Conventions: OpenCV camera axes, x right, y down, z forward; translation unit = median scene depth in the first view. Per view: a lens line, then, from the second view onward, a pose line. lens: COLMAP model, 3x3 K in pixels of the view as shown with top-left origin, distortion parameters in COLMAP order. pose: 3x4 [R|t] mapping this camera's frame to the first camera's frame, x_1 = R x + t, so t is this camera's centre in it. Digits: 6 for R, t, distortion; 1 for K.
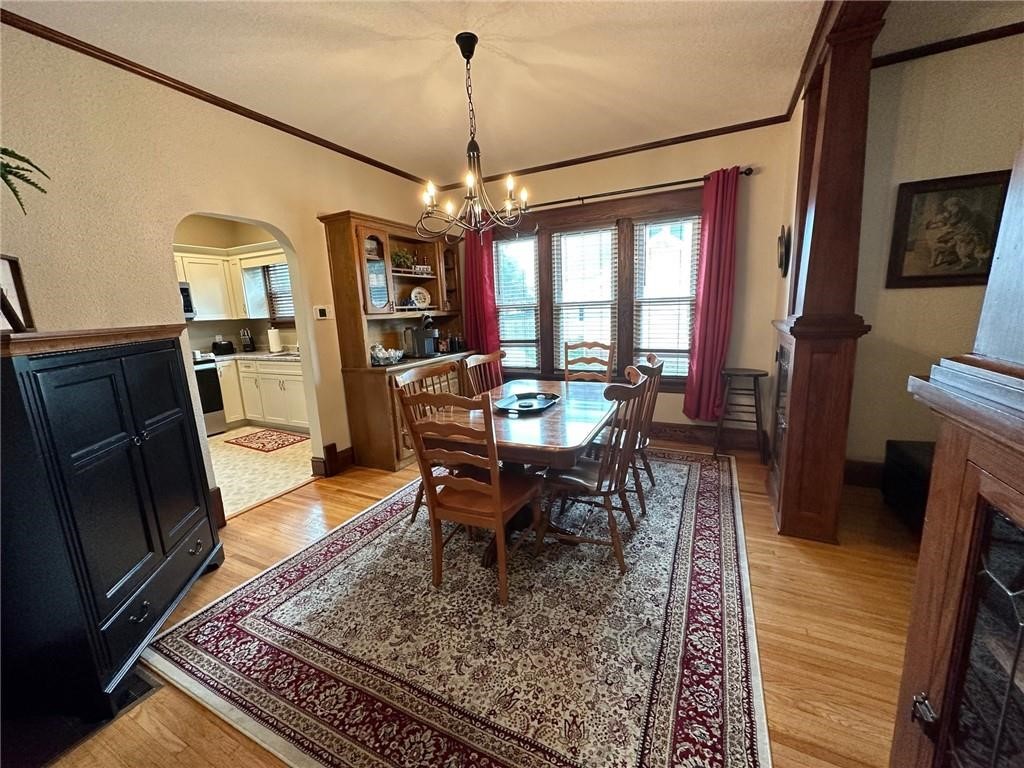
lens RADIAL K [[407.6, 0, 512.3], [0, 407.6, 381.4], [0, 0, 1]] dist [0.001616, 0.000017]
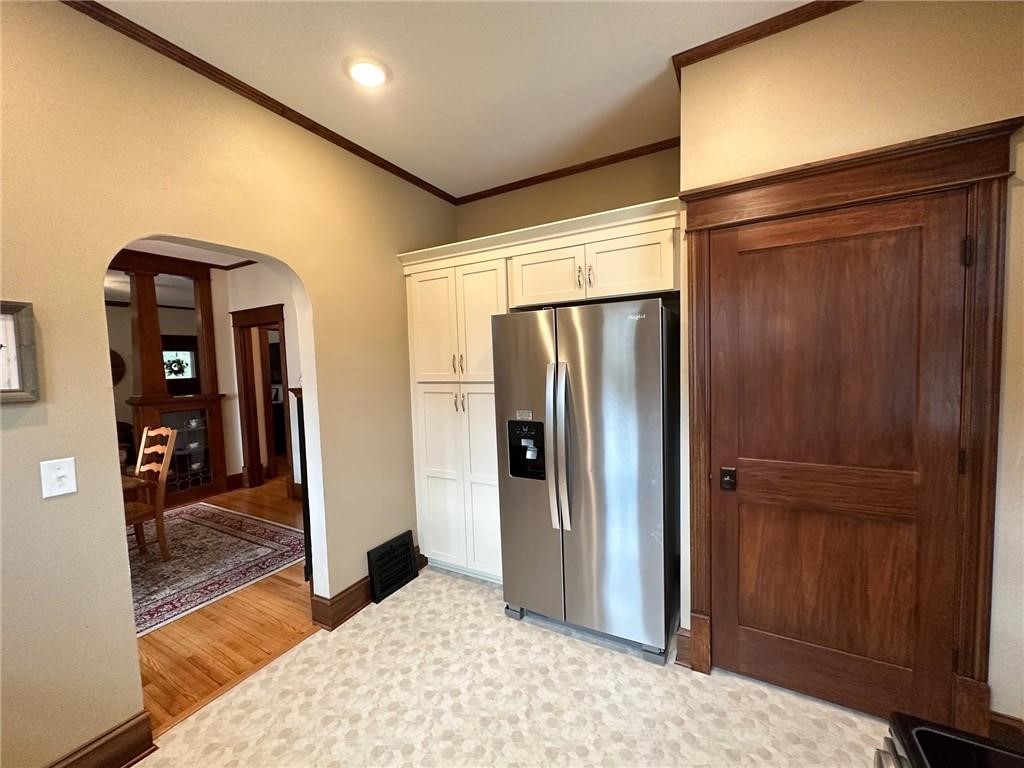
lens RADIAL K [[407.6, 0, 512.1], [0, 407.6, 383.9], [0, 0, 1]] dist [0.001616, 0.000017]
pose [[-0.996029, 0.071141, 0.053528, -0.650932], [0.081677, 0.969420, 0.231418, -0.164858], [-0.035427, 0.234871, -0.971381, 0.922225]]
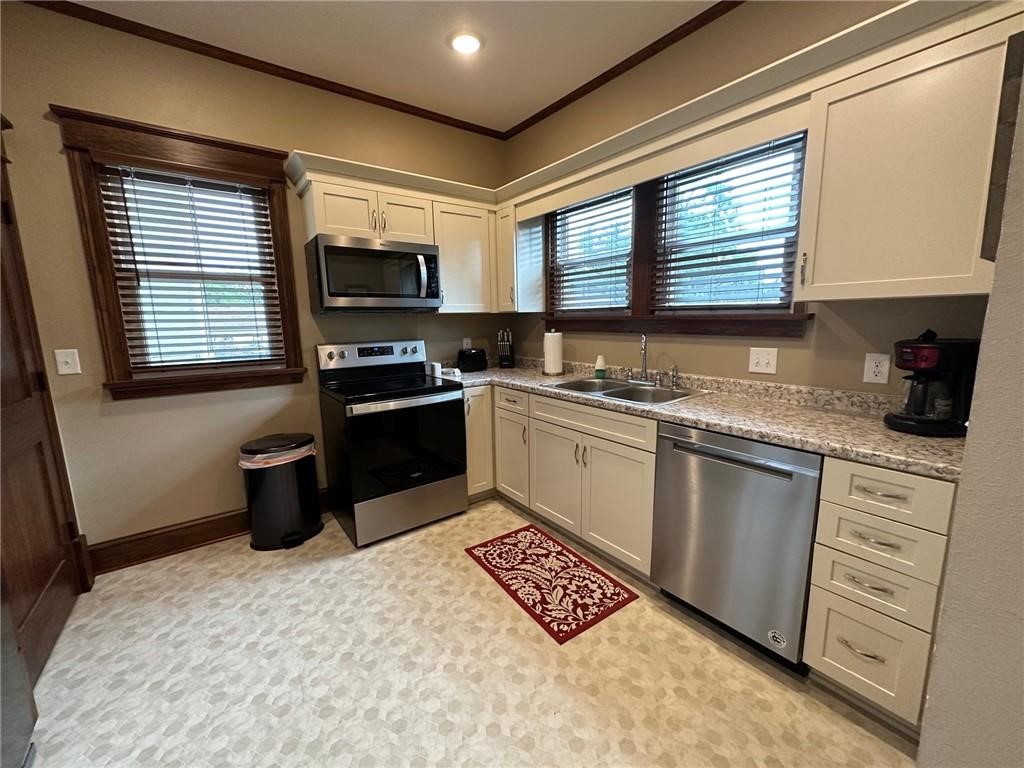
lens RADIAL K [[407.6, 0, 512.0], [0, 407.6, 383.7], [0, 0, 1]] dist [0.001616, 0.000017]
pose [[0.893783, 0.098263, -0.437603, -0.402325], [-0.101016, 0.994739, 0.017048, -0.064933], [0.436976, 0.028968, 0.899007, 0.501772]]
